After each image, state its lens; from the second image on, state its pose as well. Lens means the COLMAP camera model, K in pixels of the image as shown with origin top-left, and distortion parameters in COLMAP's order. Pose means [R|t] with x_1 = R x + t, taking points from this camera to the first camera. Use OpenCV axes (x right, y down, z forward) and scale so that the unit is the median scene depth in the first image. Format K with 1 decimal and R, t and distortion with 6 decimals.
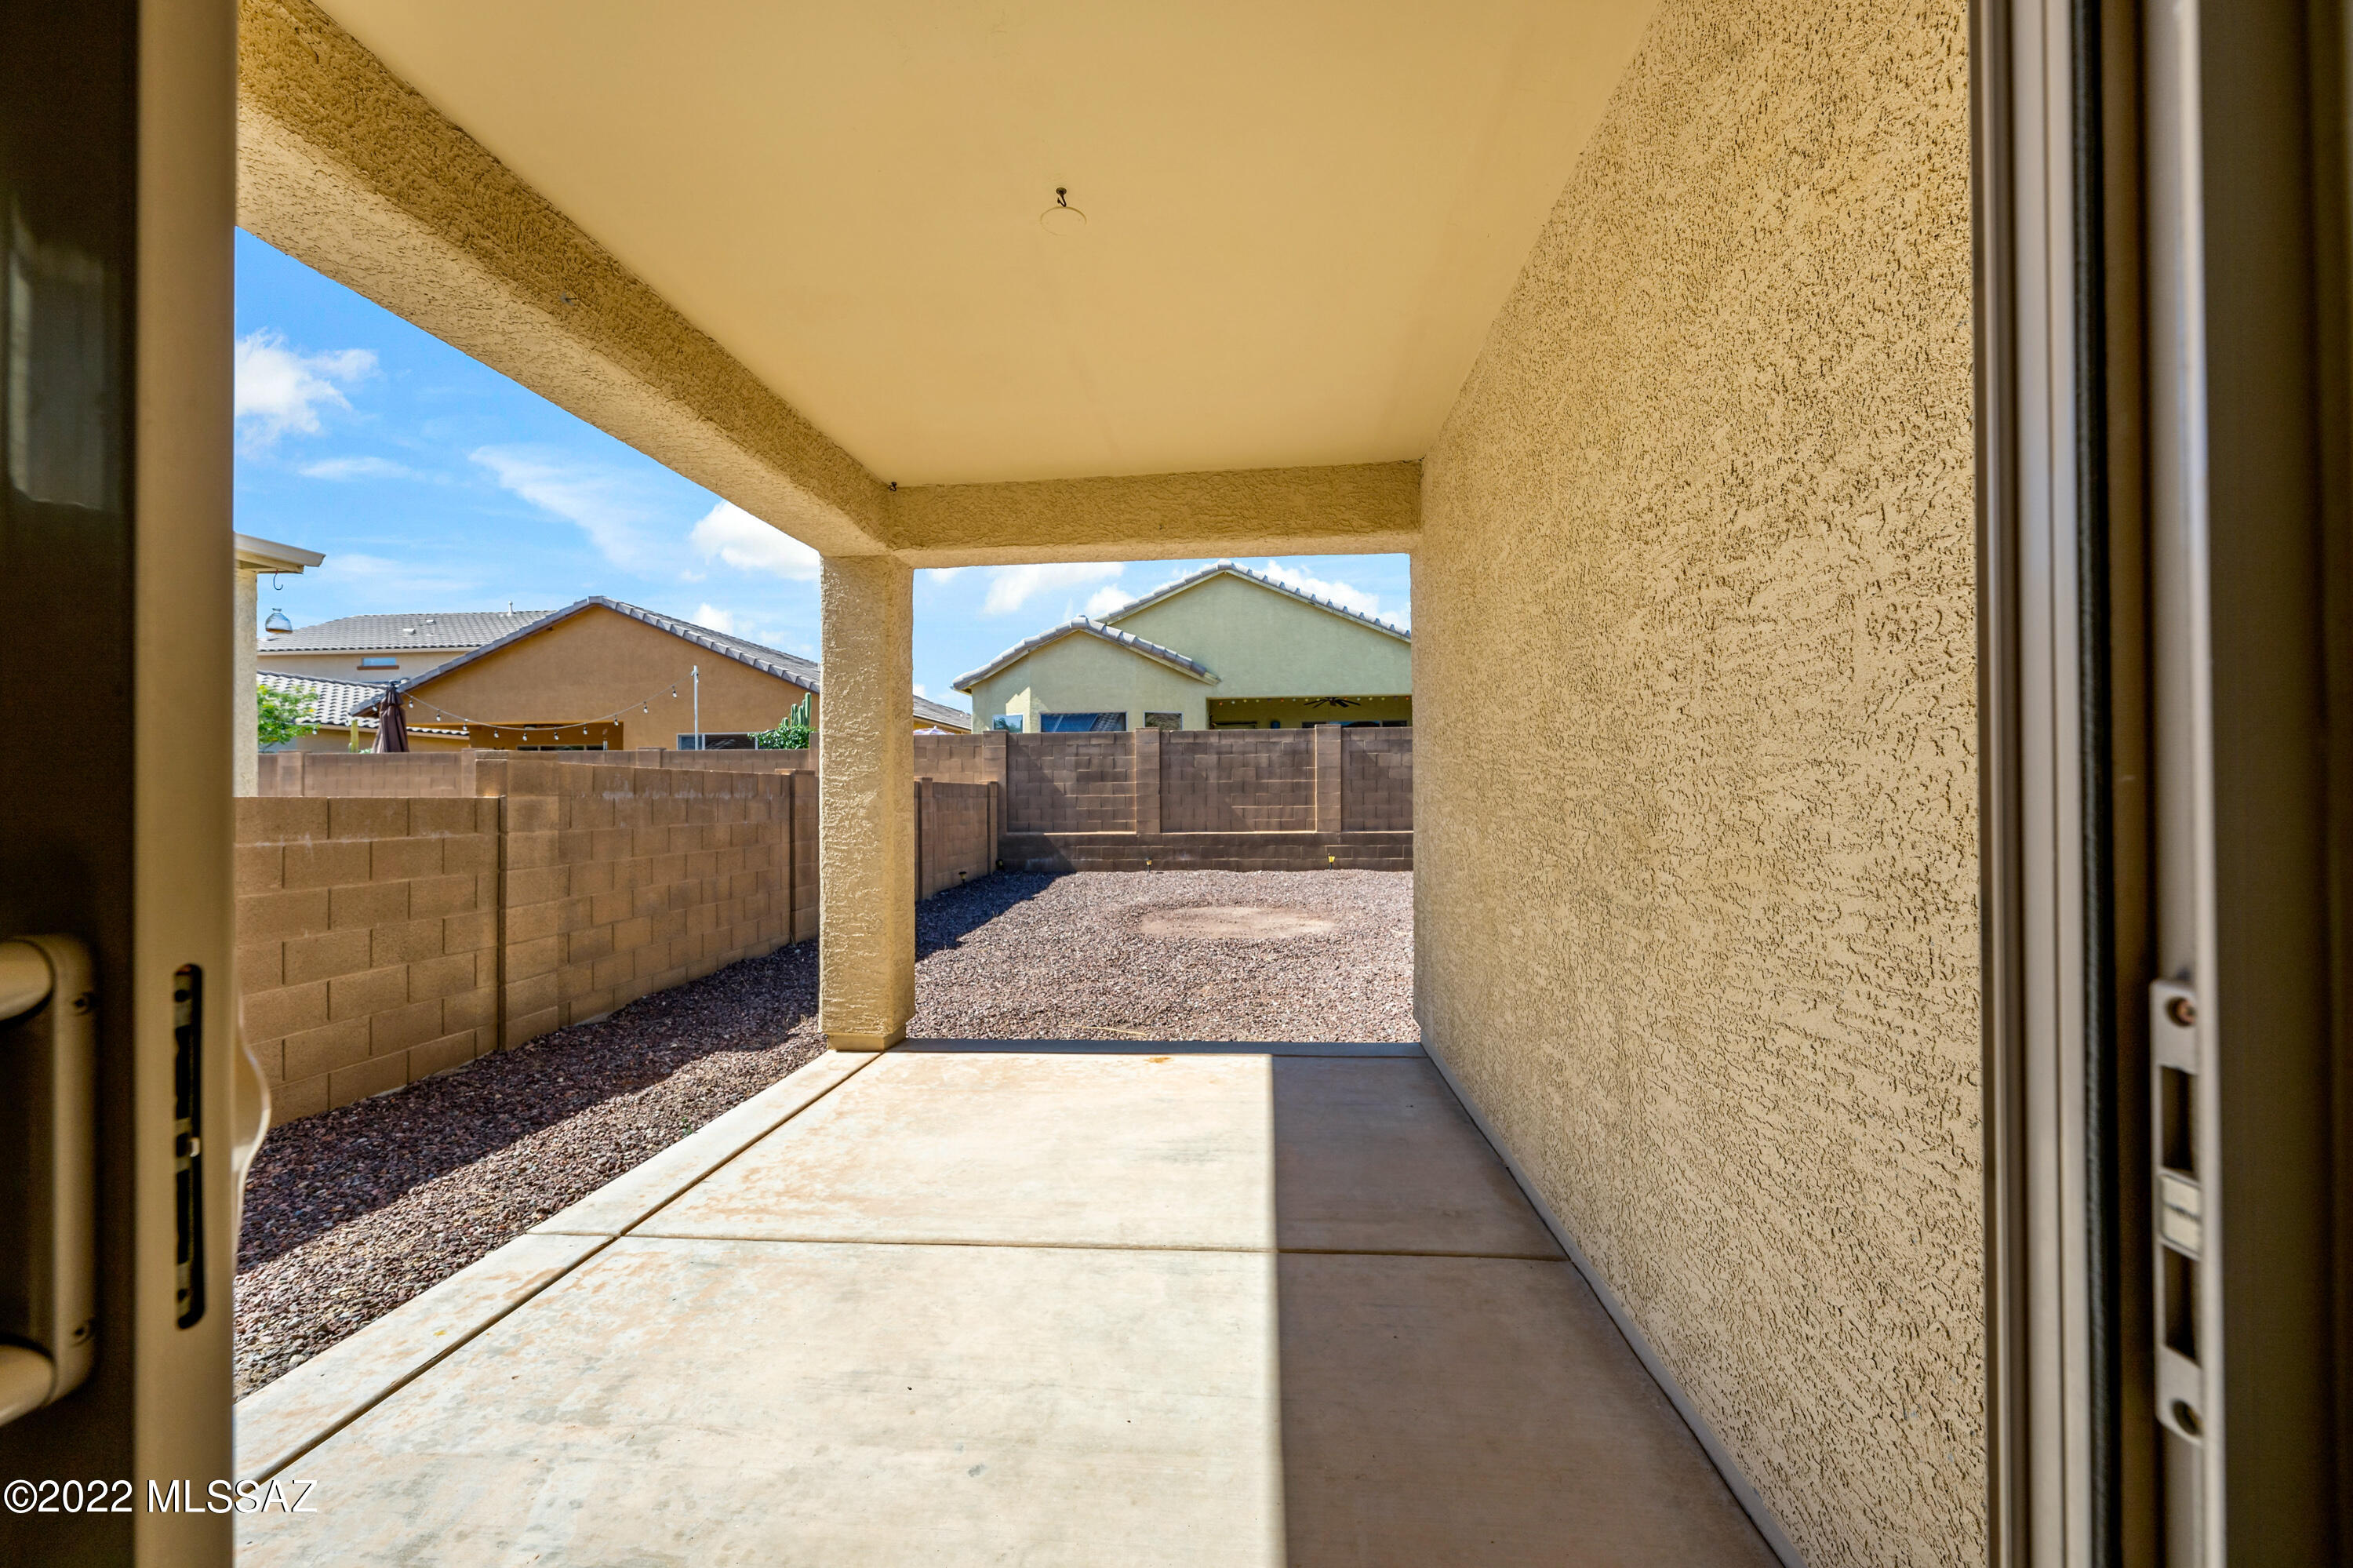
lens RADIAL K [[929.5, 0, 1178.1], [0, 929.5, 783.0], [0, 0, 1]] dist [0.002859, -0.000220]
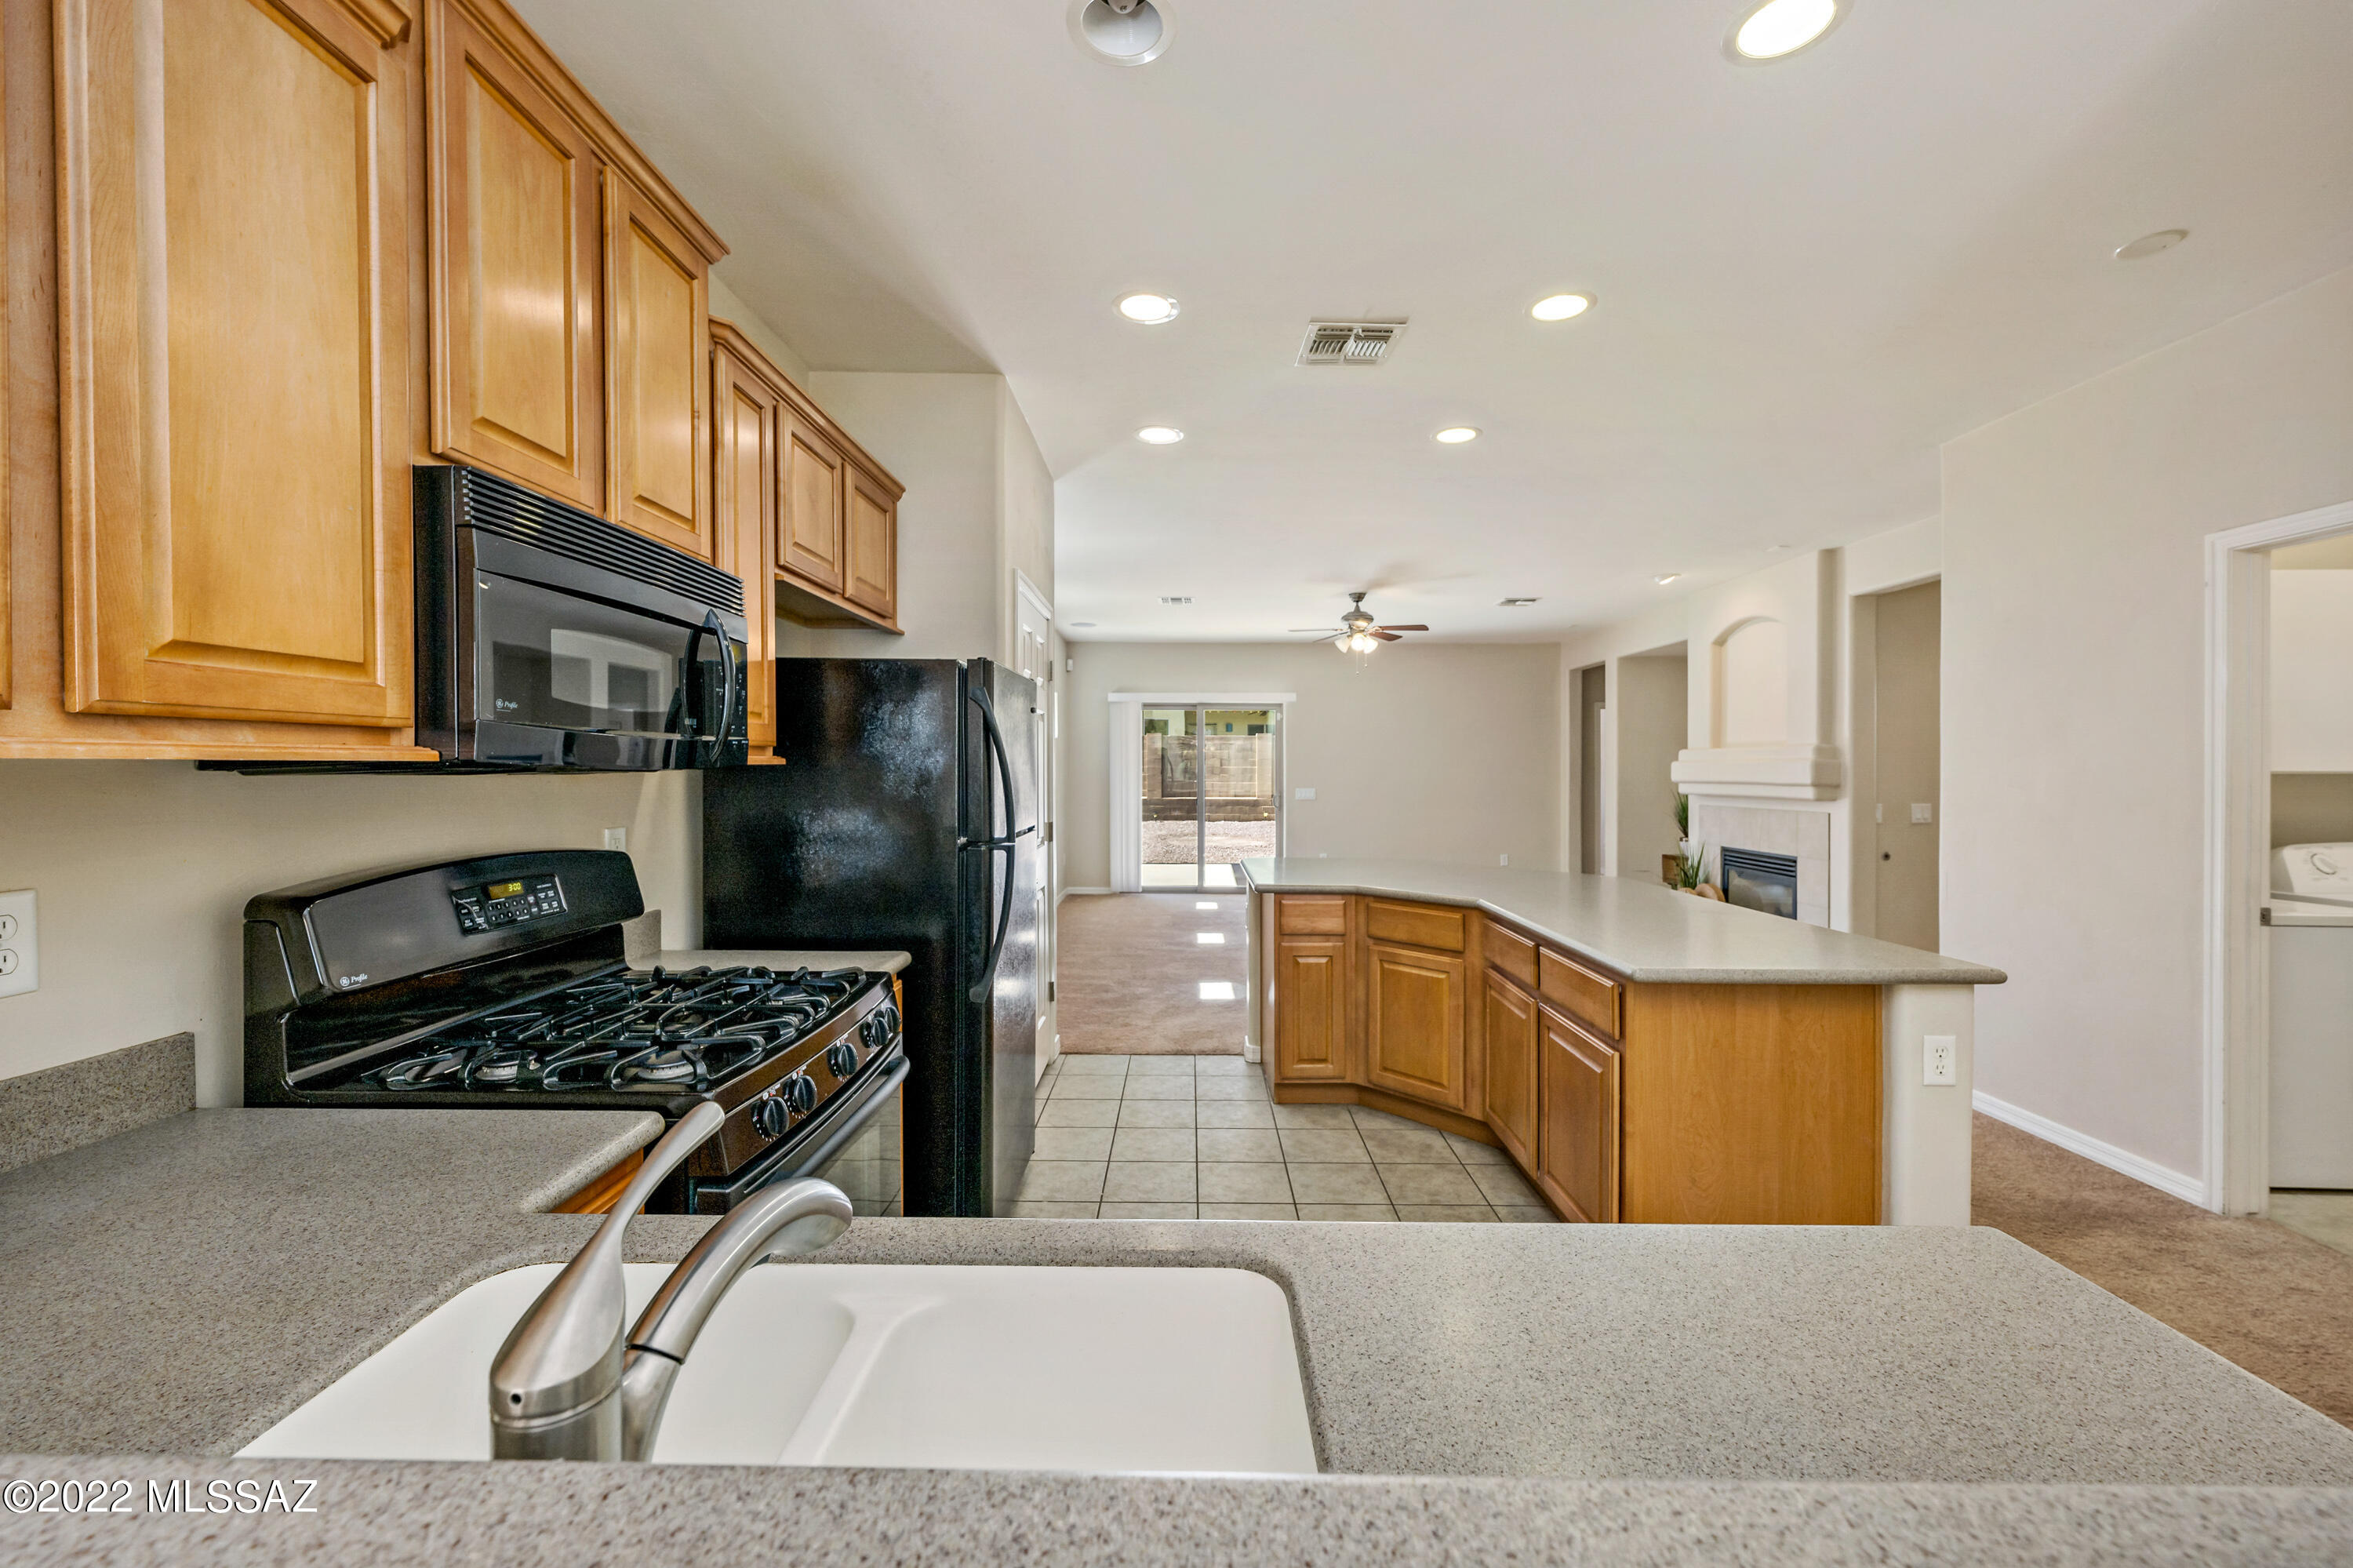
lens RADIAL K [[929.5, 0, 1168.0], [0, 929.5, 779.9], [0, 0, 1]] dist [0.002859, -0.000220]
pose [[0.998128, 0.004808, 0.060975, -0.126215], [-0.005806, 0.999852, 0.016204, -0.006564], [-0.060888, -0.016527, 0.998008, -0.741682]]
